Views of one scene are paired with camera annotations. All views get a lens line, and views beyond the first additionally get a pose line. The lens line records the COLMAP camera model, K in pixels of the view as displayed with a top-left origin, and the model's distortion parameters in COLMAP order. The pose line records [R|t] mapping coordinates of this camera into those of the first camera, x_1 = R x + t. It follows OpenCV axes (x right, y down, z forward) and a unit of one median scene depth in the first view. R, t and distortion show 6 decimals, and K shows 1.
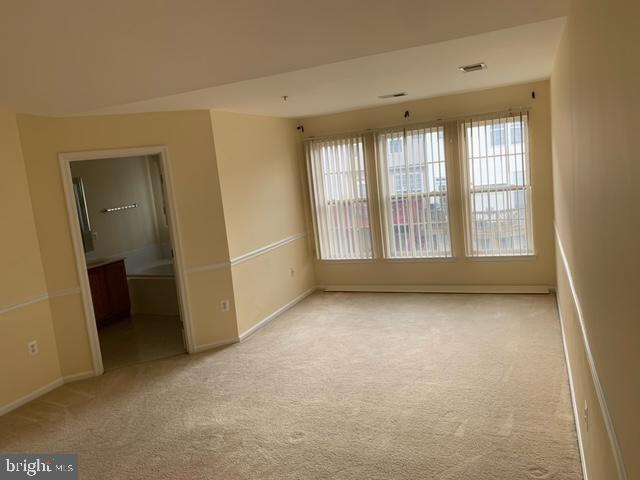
lens RADIAL K [[488.0, 0, 316.2], [0, 488.0, 236.9], [0, 0, 1]] dist [0.058810, -0.075816]
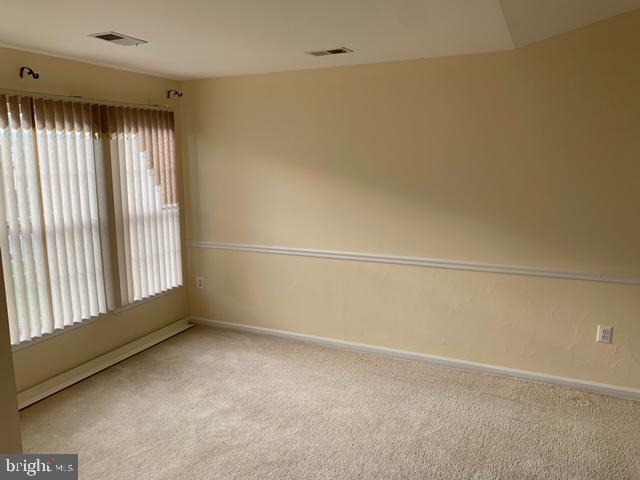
lens RADIAL K [[488.0, 0, 316.2], [0, 488.0, 236.9], [0, 0, 1]] dist [0.058810, -0.075816]
pose [[0.034363, -0.061056, 0.997543, -0.408742], [0.147215, 0.987553, 0.055374, -0.059507], [-0.988507, 0.144951, 0.042923, 0.763629]]
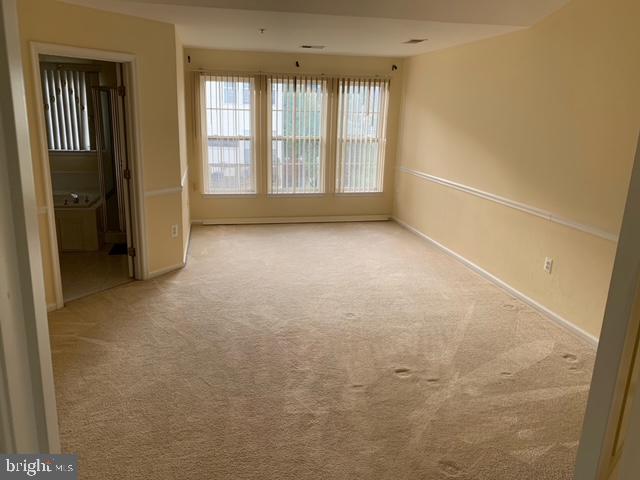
lens RADIAL K [[488.0, 0, 316.2], [0, 488.0, 236.9], [0, 0, 1]] dist [0.058810, -0.075816]
pose [[0.812966, -0.023861, 0.581822, -0.507237], [-0.028995, 0.996262, 0.081371, 0.060498], [-0.581588, -0.083022, 0.809236, 0.024948]]
